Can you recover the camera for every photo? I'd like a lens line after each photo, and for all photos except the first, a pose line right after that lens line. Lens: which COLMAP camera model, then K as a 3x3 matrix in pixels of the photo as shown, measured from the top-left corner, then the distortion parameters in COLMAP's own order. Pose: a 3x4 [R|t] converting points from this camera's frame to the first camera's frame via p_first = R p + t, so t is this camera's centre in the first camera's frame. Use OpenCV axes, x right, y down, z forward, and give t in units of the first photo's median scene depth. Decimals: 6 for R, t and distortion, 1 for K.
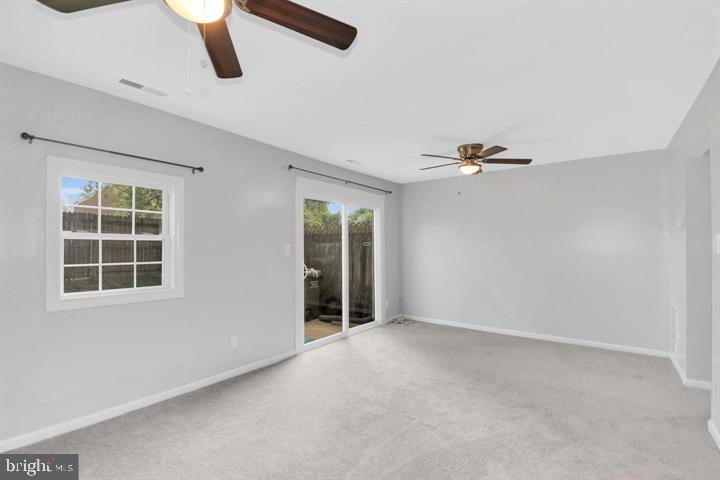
lens RADIAL K [[321.2, 0, 360.0], [0, 321.2, 240.0], [0, 0, 1]] dist [-0.000255, -0.017430]
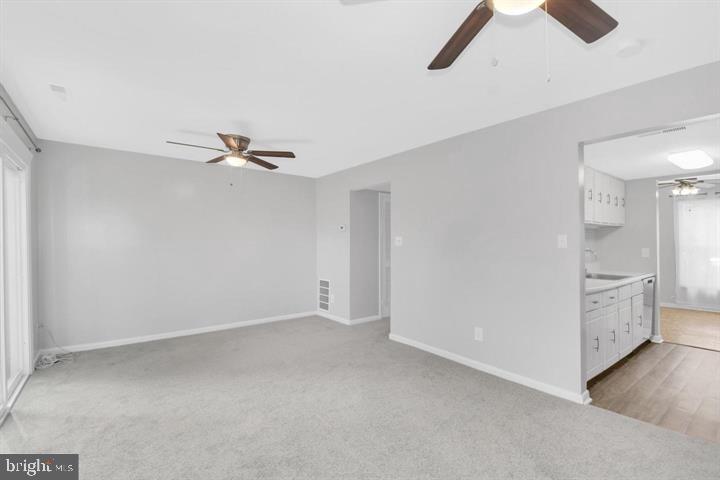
lens RADIAL K [[329.6, 0, 360.0], [0, 329.6, 240.0], [0, 0, 1]] dist [0.000738, -0.017623]
pose [[0.248331, 0.002960, 0.968671, -0.523578], [-0.026516, 0.999641, 0.003743, -0.000662], [-0.968312, -0.026615, 0.248320, 0.404279]]
